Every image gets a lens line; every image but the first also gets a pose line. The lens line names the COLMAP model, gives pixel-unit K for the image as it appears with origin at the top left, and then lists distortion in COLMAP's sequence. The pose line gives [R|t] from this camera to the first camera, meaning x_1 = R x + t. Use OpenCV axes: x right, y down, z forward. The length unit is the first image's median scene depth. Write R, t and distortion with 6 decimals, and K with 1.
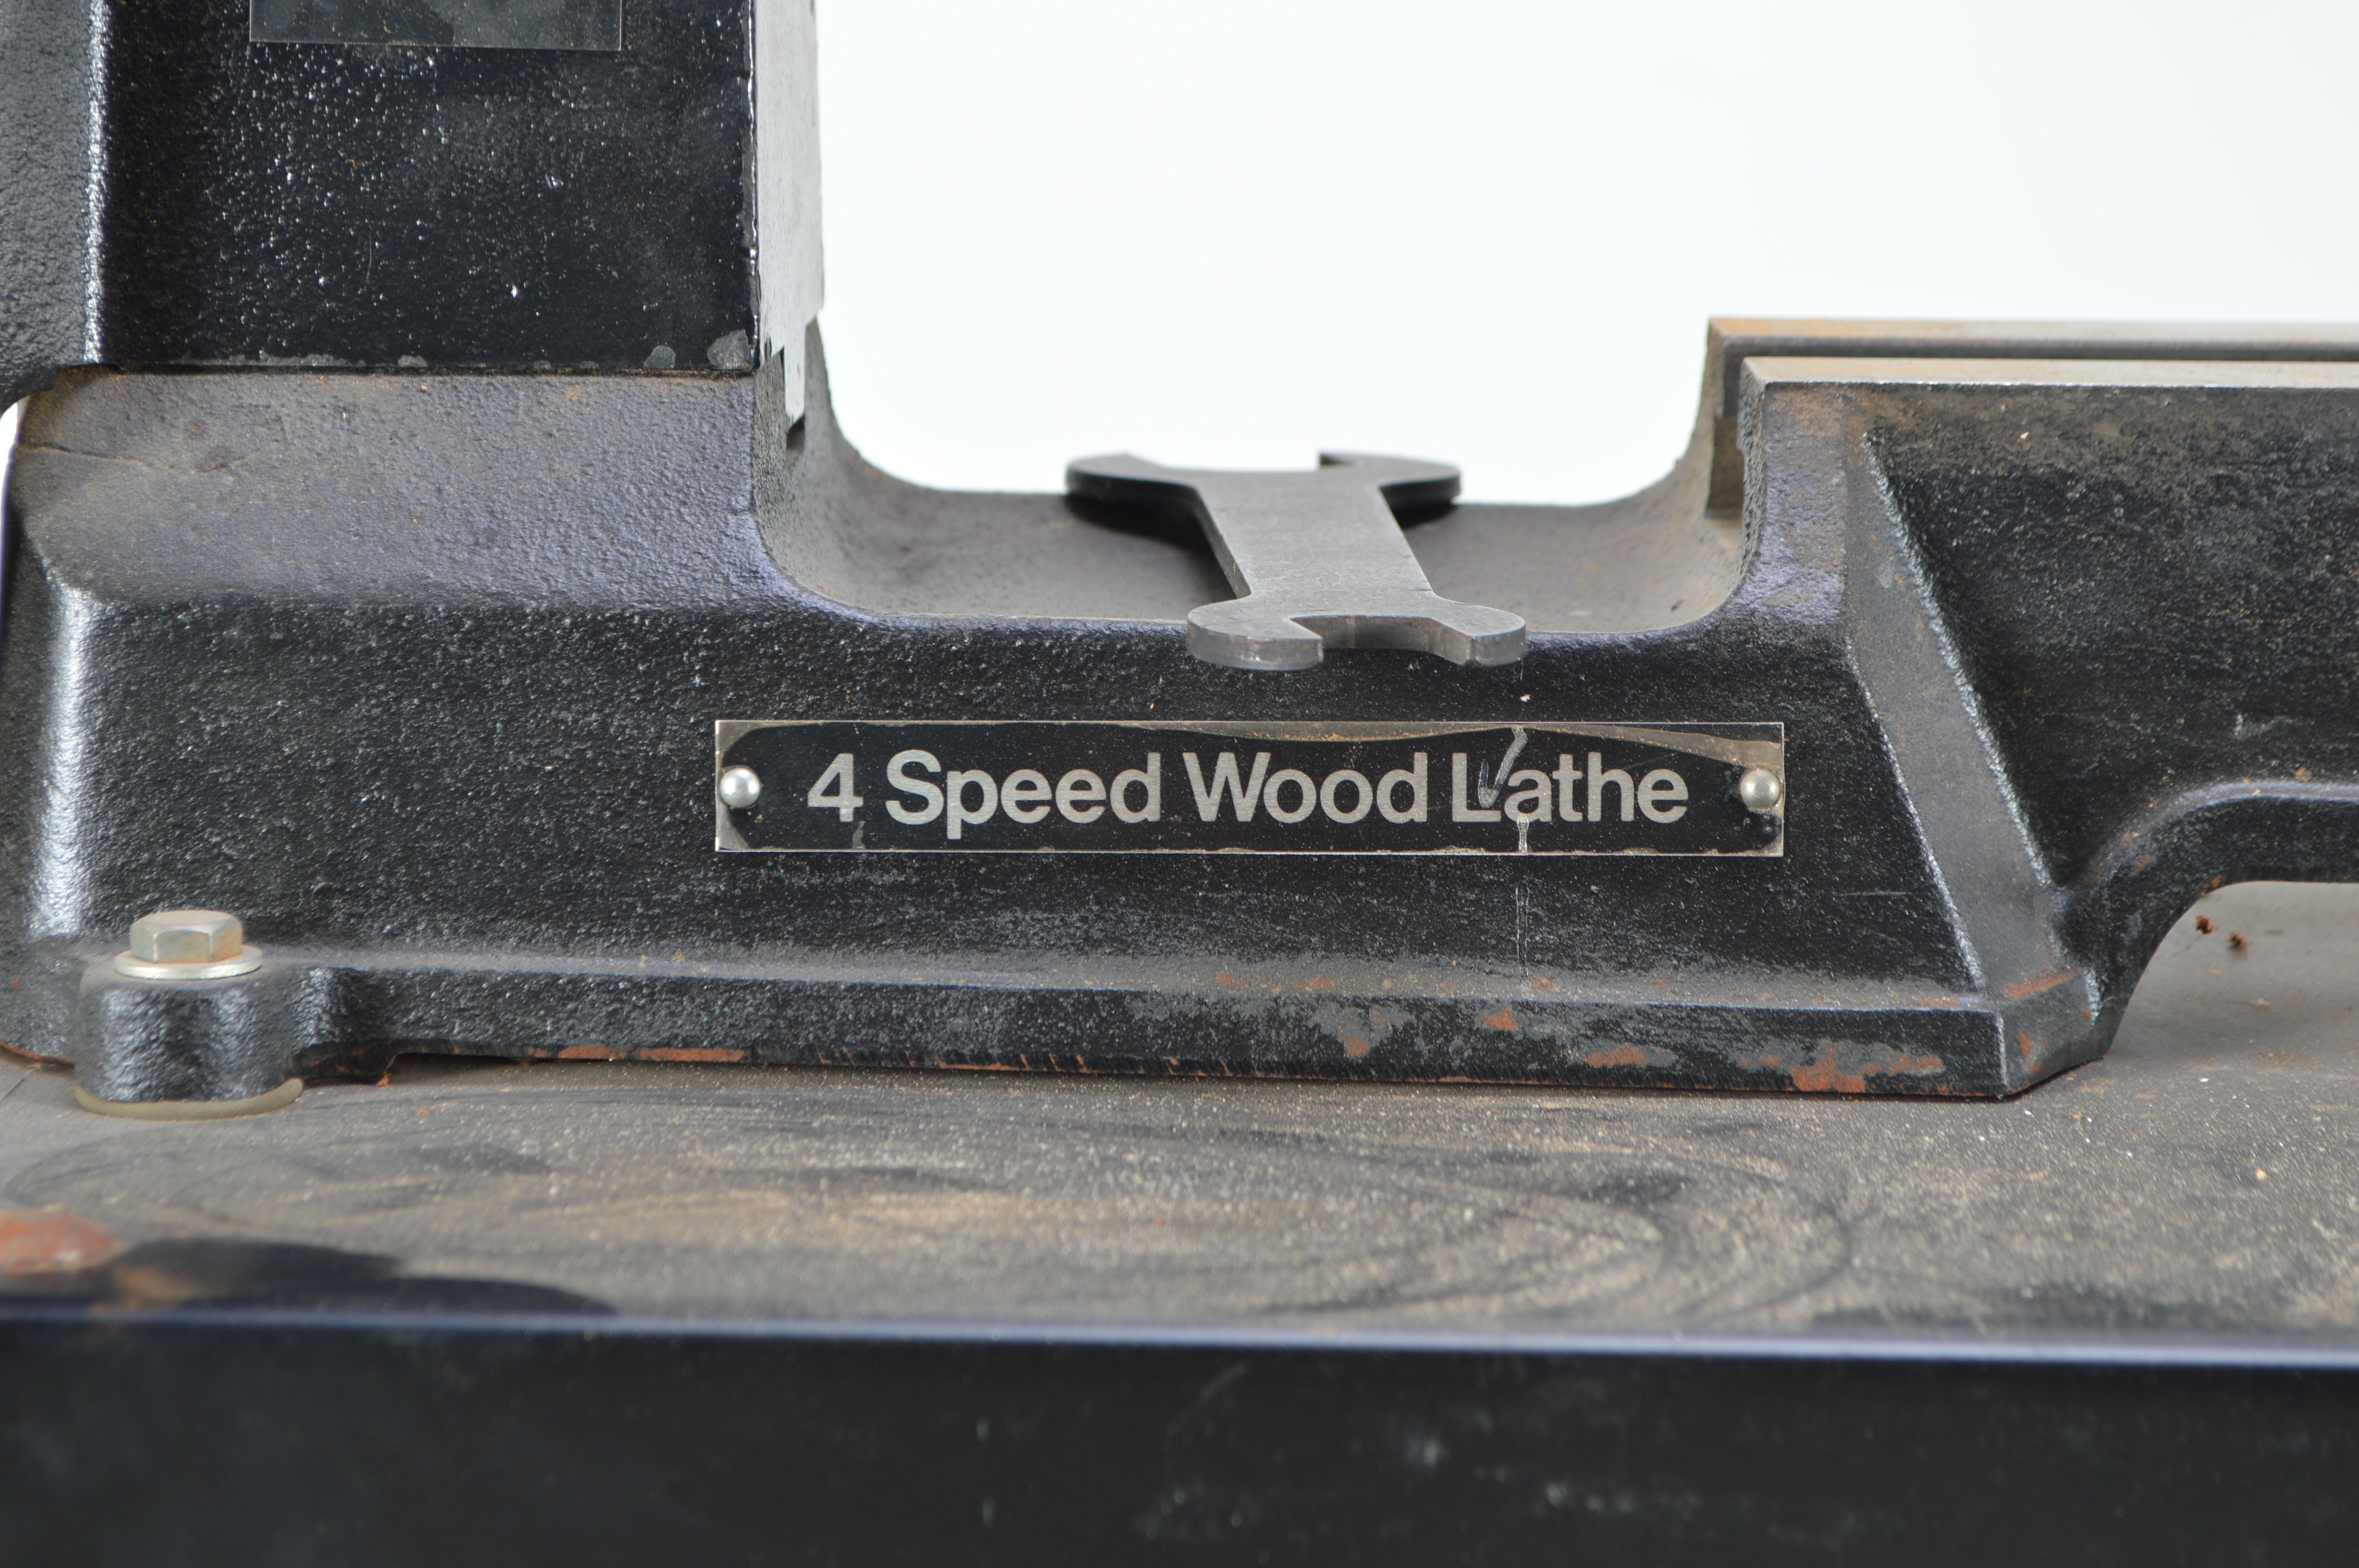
lens RADIAL K [[5370.3, 0, 1180.4], [0, 5370.3, 784.1], [0, 0, 1]] dist [0.047418, 0.000000]
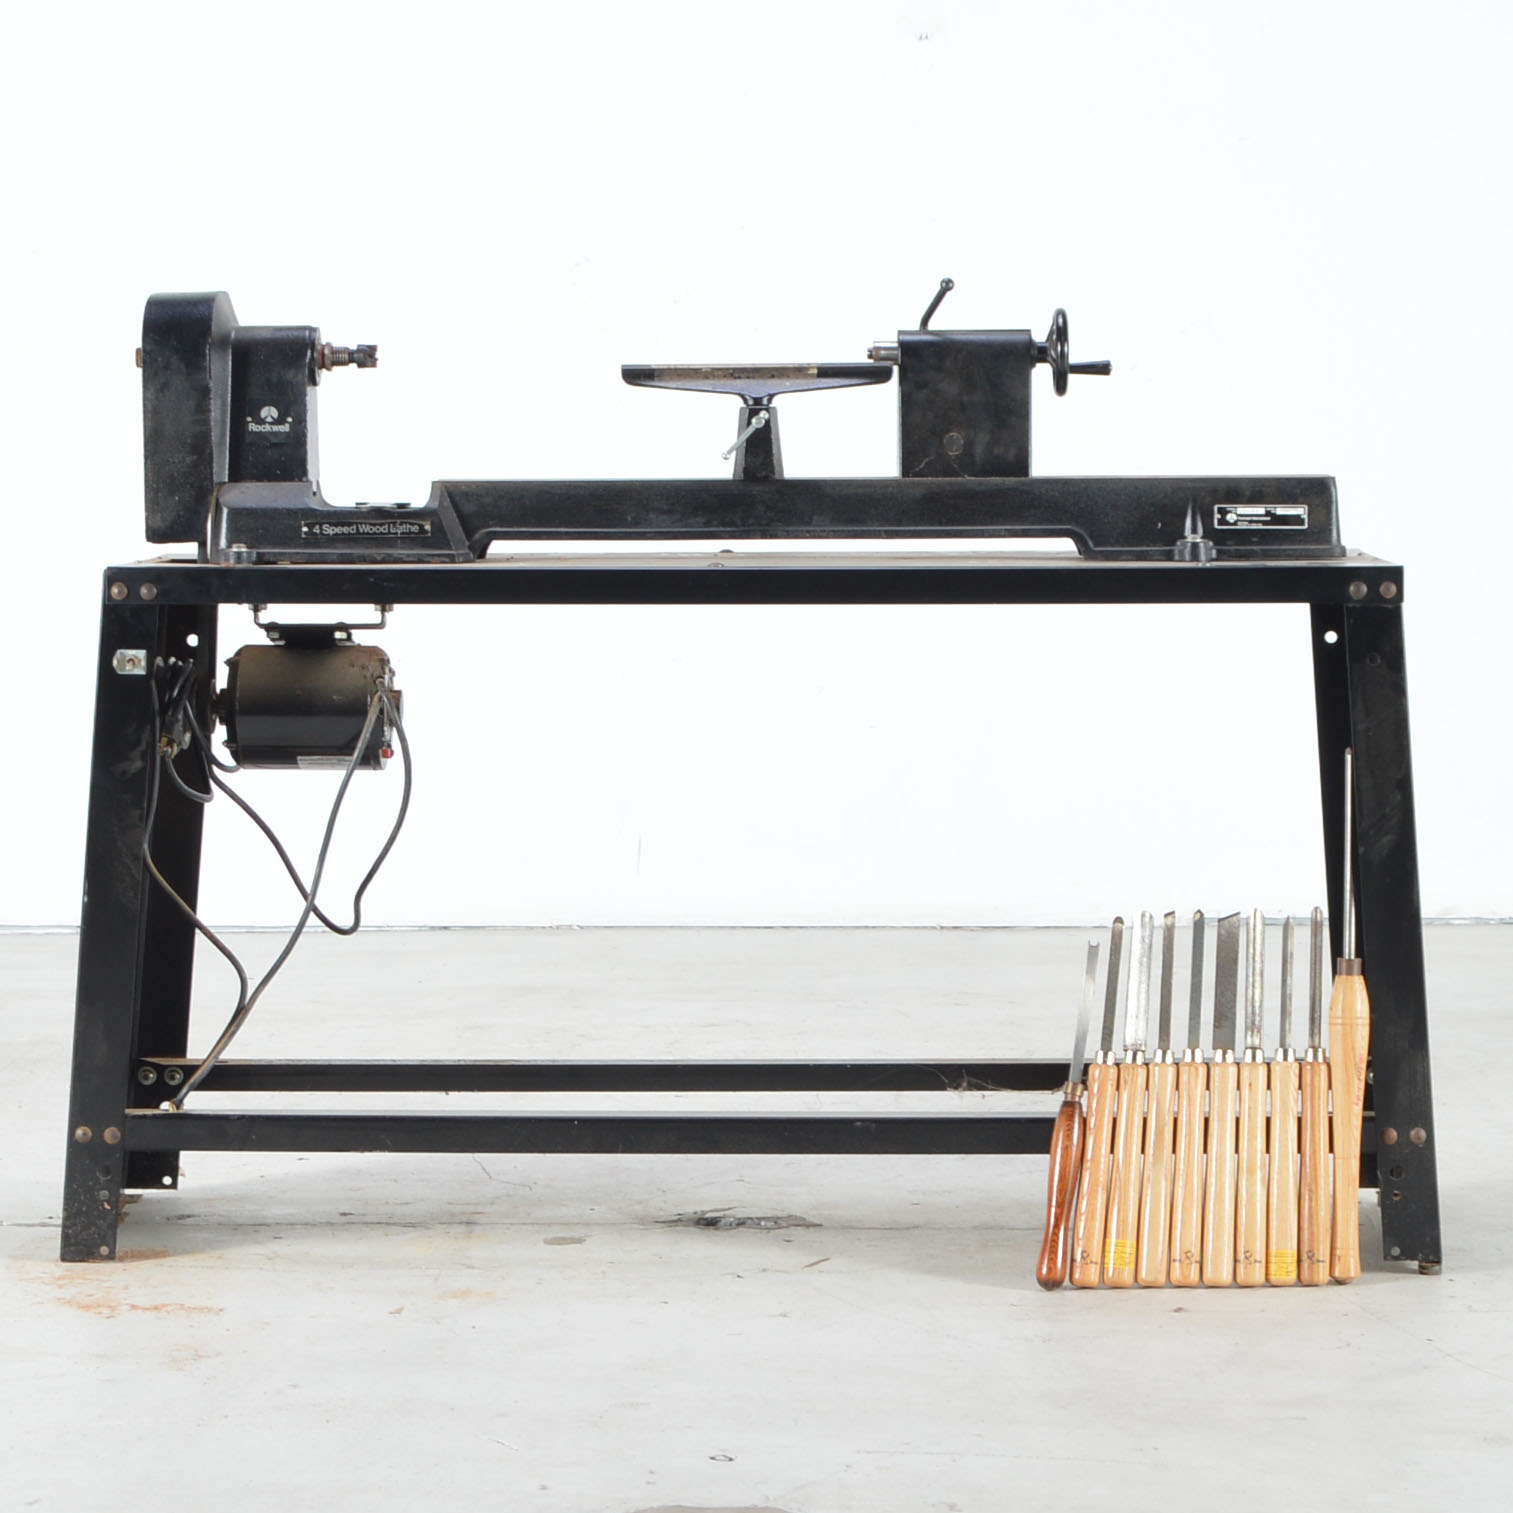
lens RADIAL K [[4295.0, 0, 786.8], [0, 4295.0, 670.3], [0, 0, 1]] dist [-0.095452, 0.000000]
pose [[0.999899, -0.012876, -0.006057, 0.699379], [0.012107, 0.993481, -0.113351, 0.976996], [0.007477, 0.113266, 0.993537, -5.552850]]
